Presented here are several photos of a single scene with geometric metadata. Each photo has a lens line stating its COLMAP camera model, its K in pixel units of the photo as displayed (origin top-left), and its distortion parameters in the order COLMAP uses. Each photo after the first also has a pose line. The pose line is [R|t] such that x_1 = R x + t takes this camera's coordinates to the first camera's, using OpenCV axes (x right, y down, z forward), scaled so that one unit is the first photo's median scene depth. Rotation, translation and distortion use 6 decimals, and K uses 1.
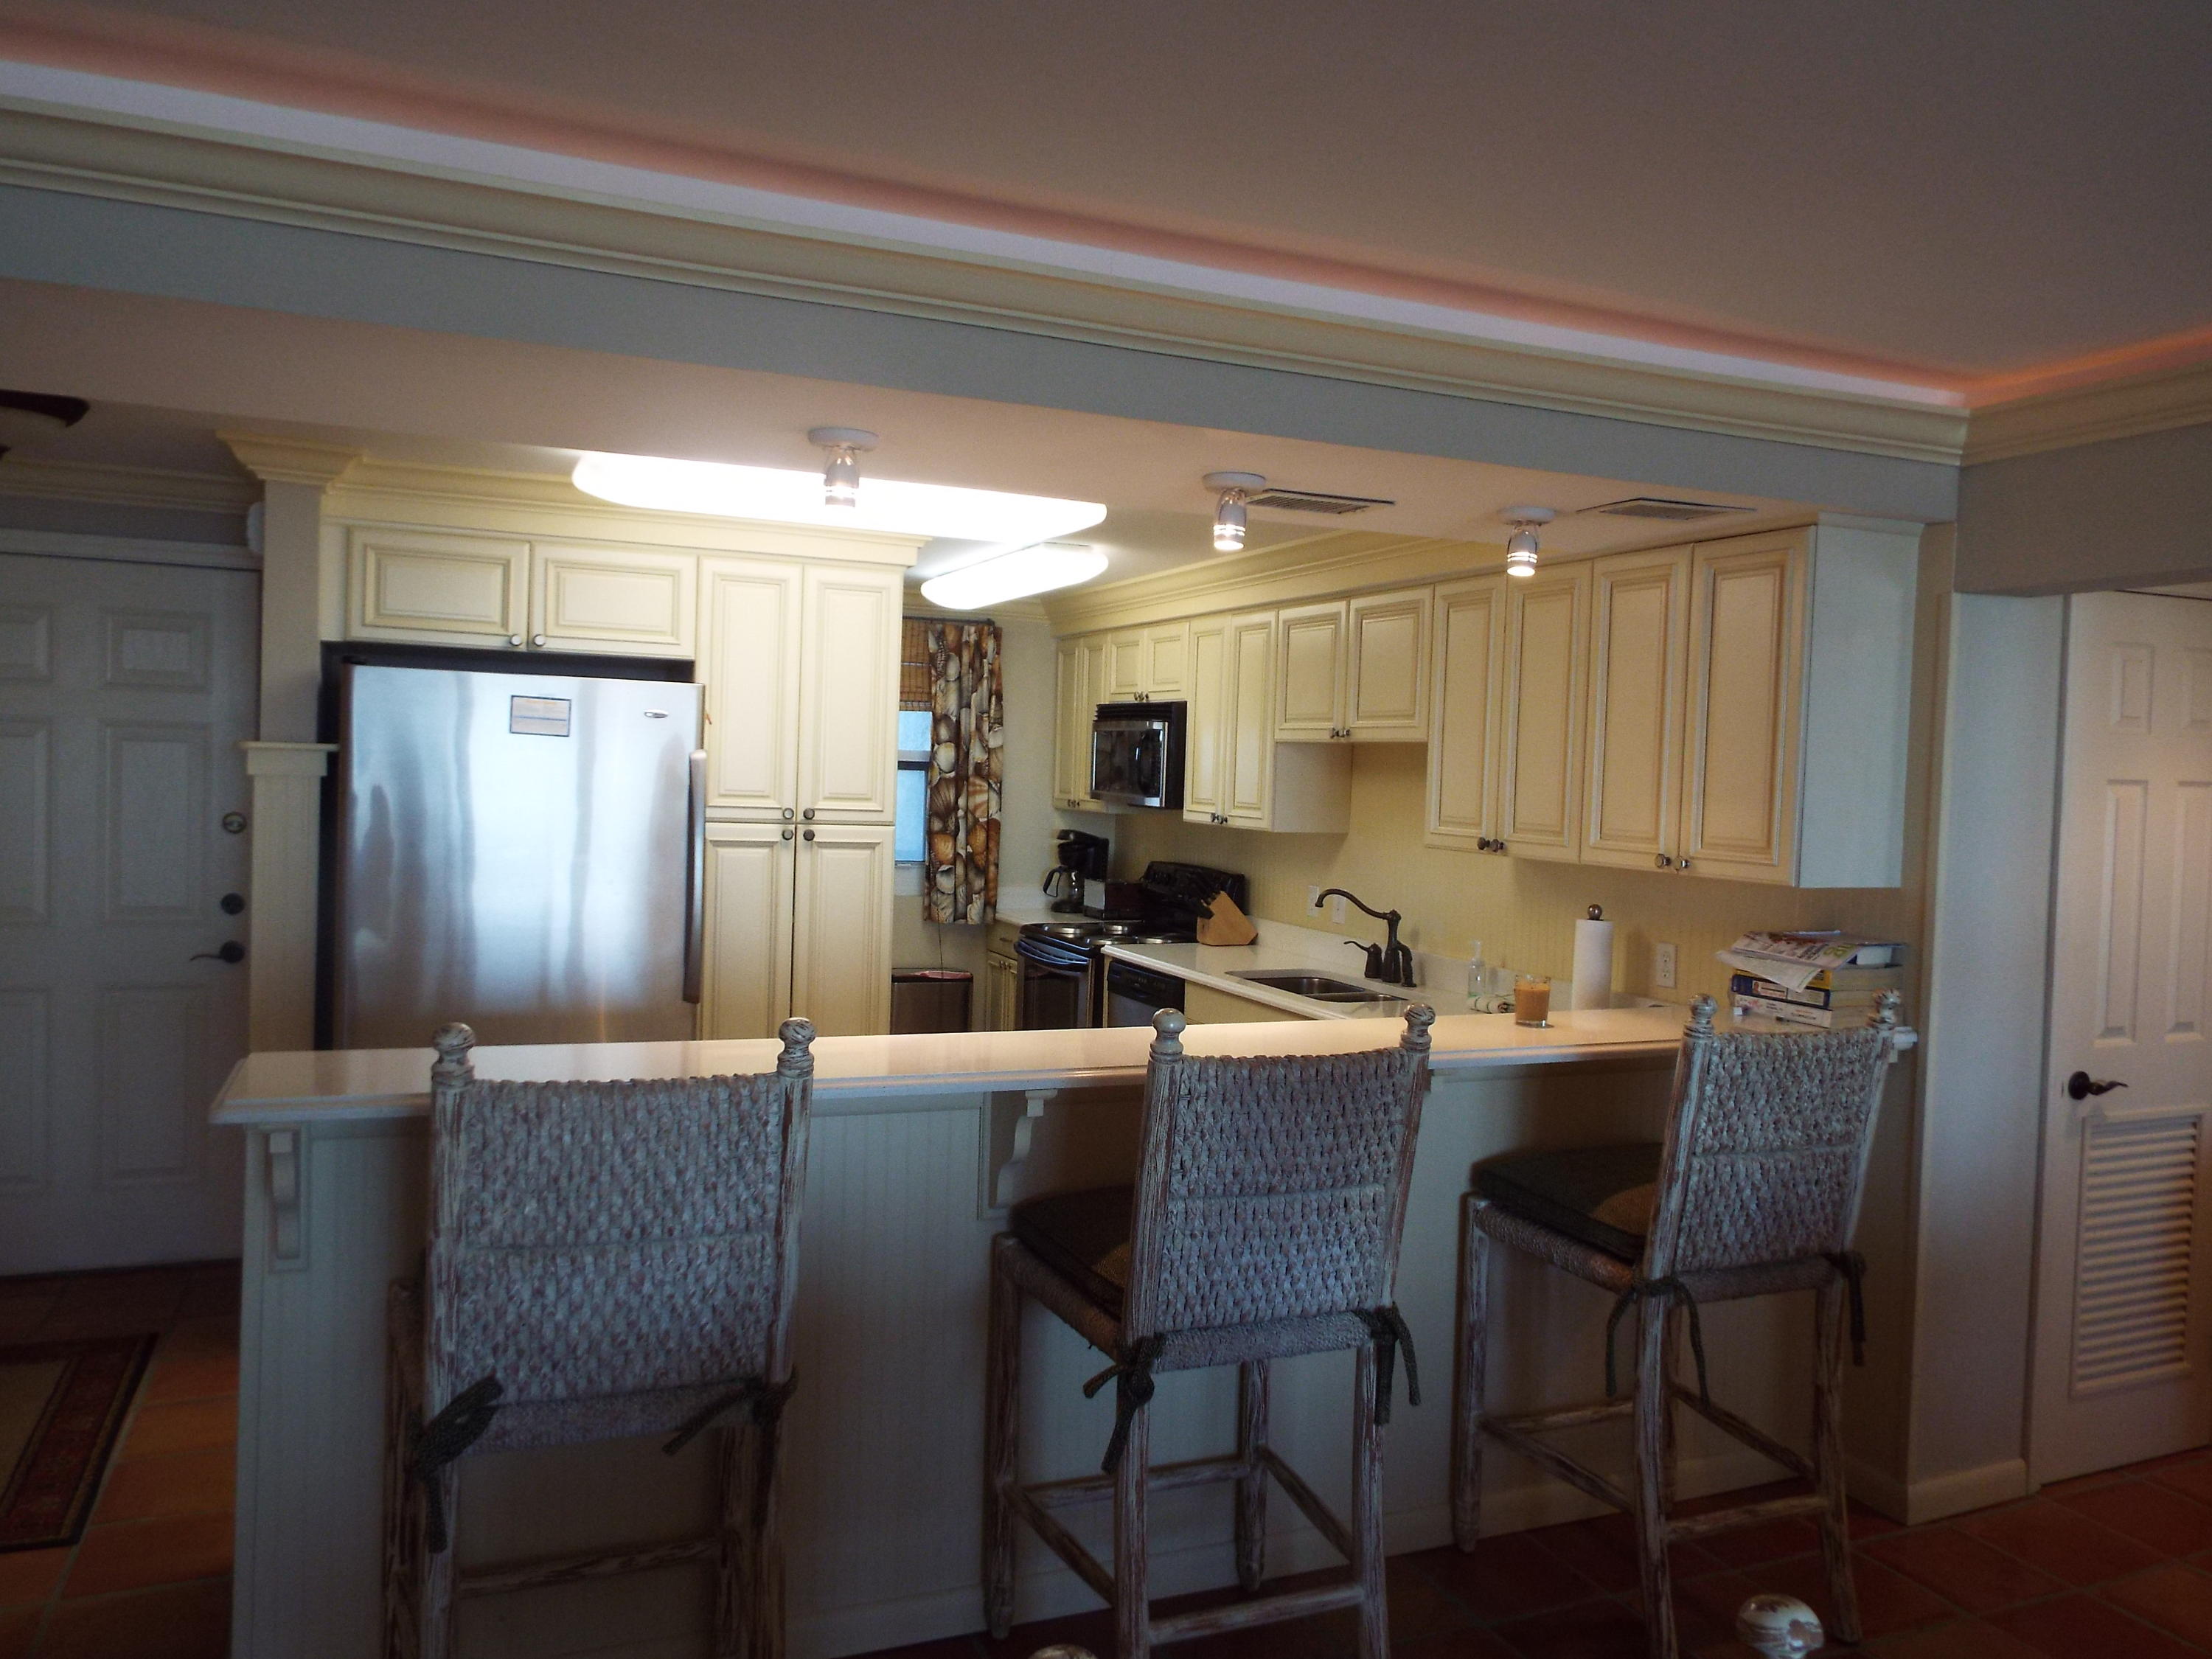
lens RADIAL K [[1639.3, 0, 1106.0], [0, 1639.3, 829.5], [0, 0, 1]] dist [-0.002182, 0.005305]
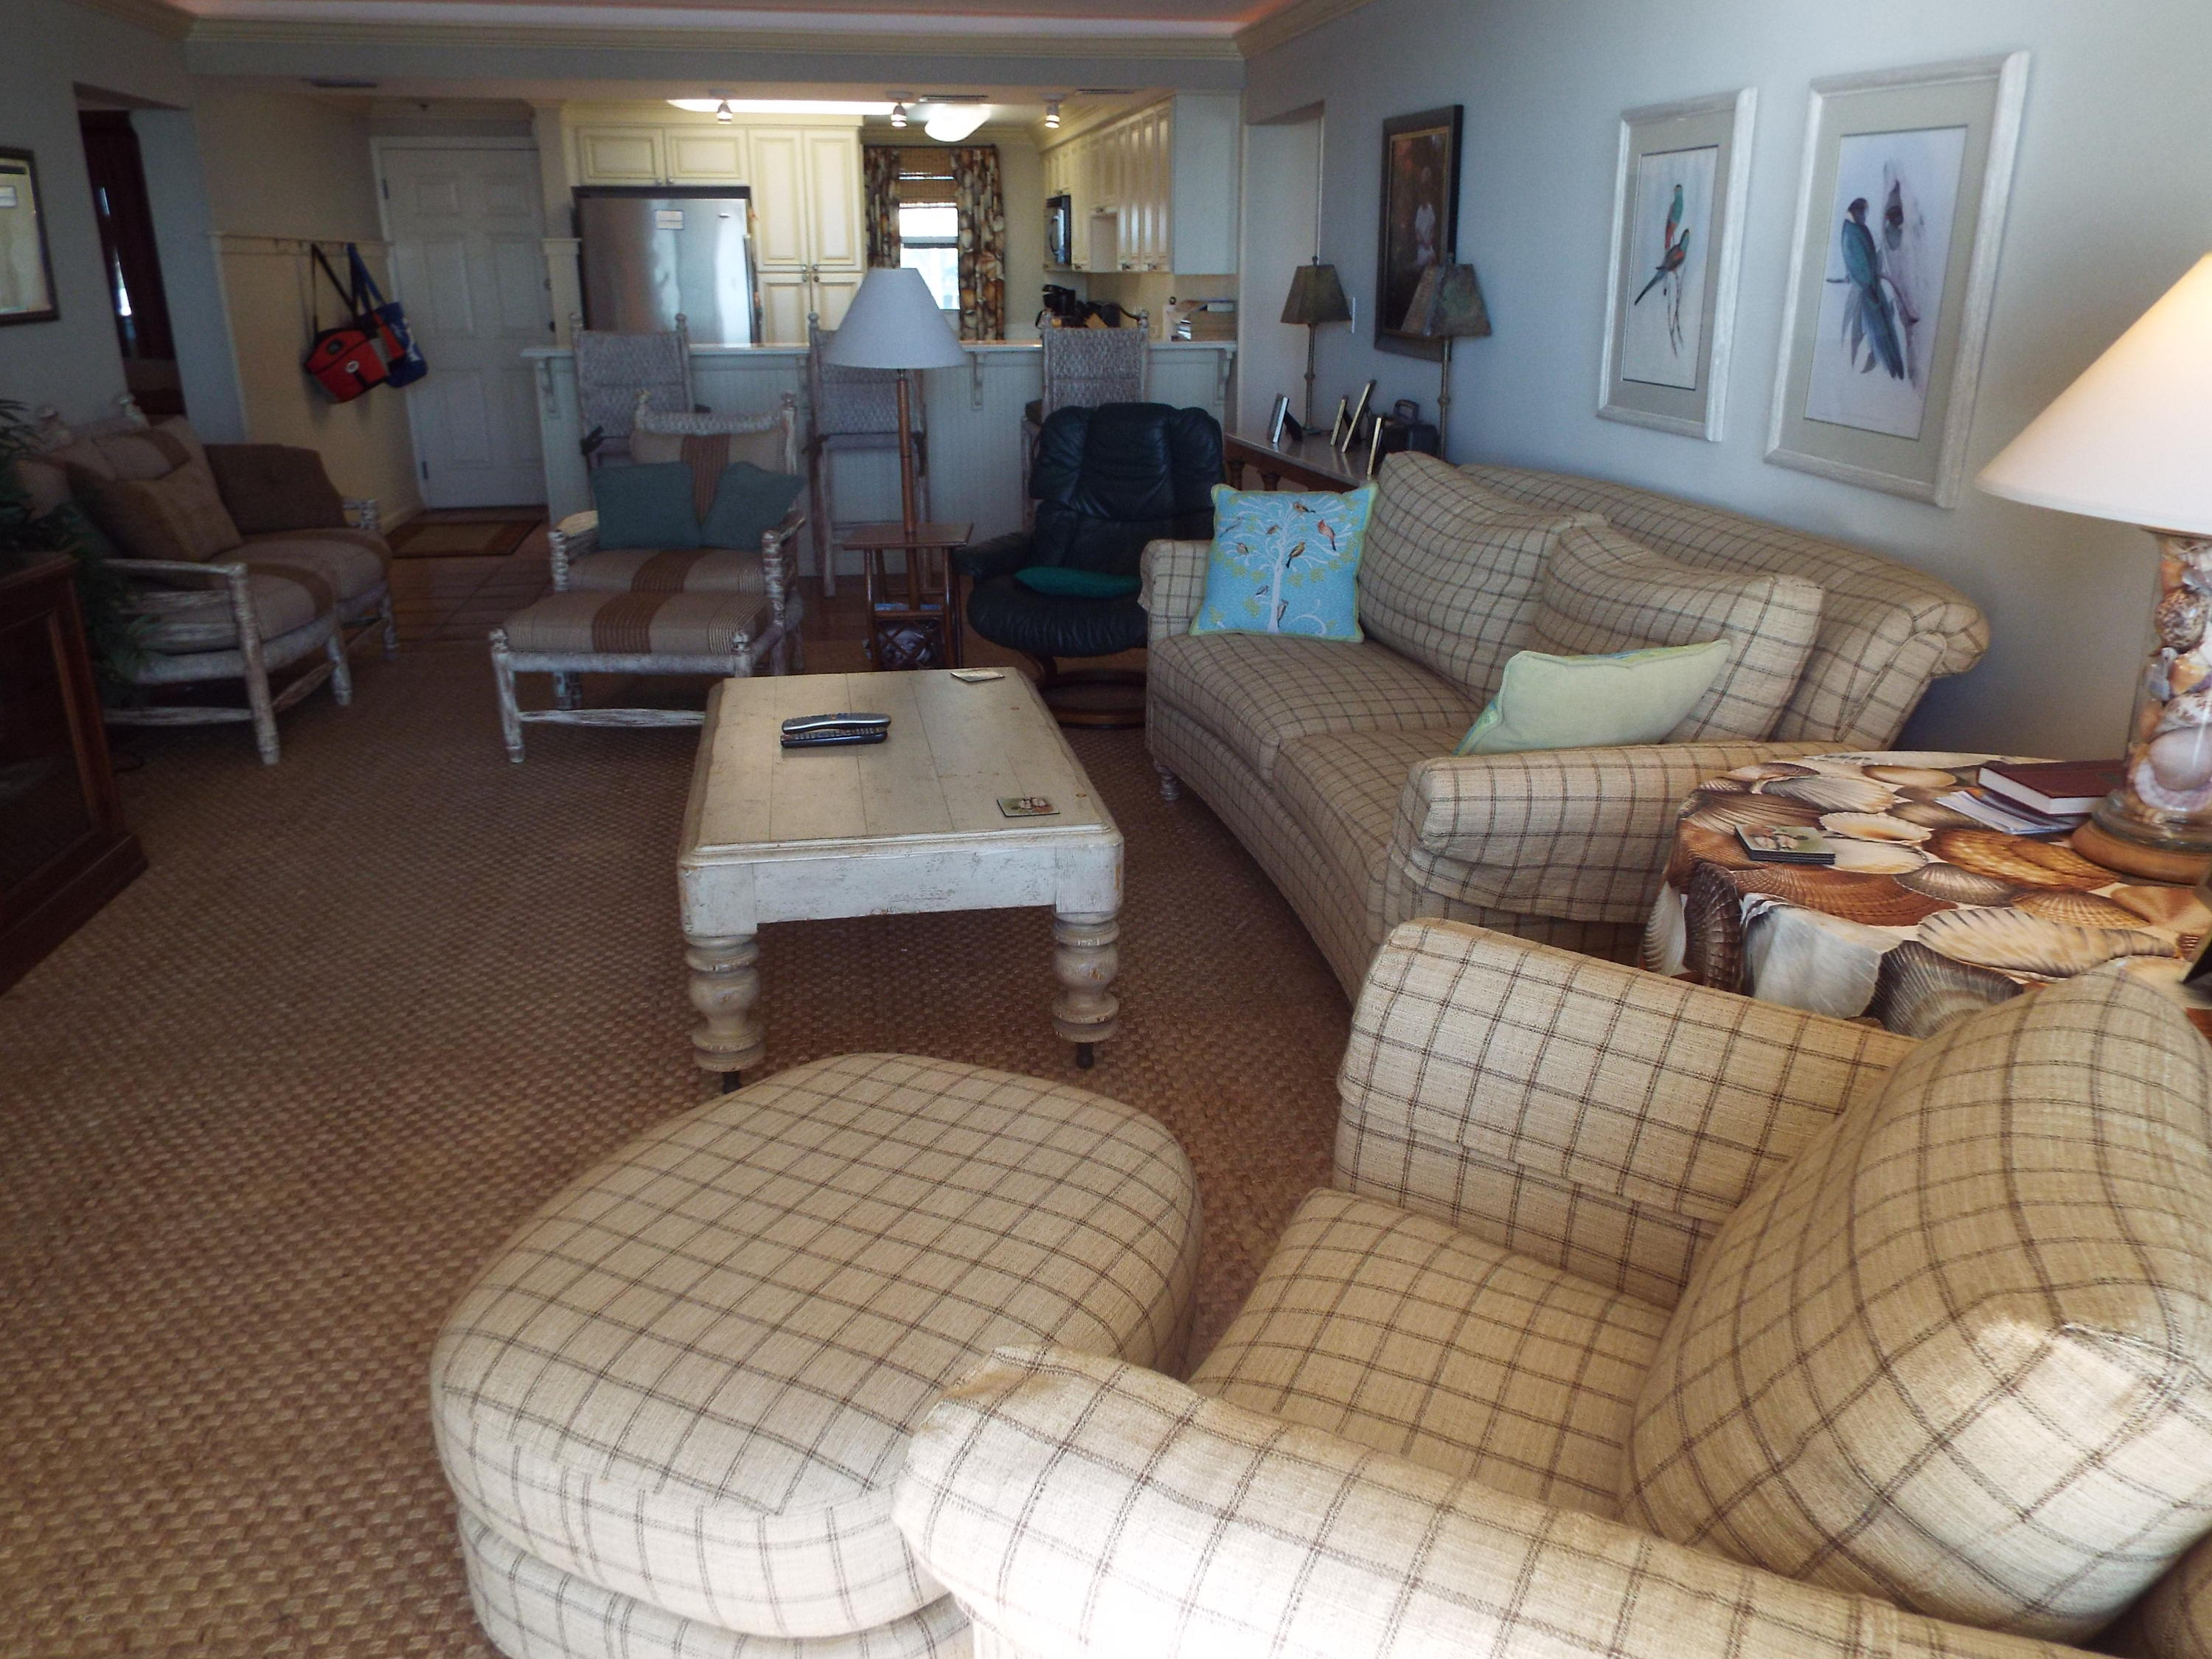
lens RADIAL K [[1639.3, 0, 1106.0], [0, 1639.3, 829.5], [0, 0, 1]] dist [-0.002182, 0.005305]
pose [[0.973627, 0.037374, -0.225063, 0.415779], [0.028273, 0.959122, 0.281578, 0.062101], [0.226386, -0.280515, 0.932770, -0.621842]]
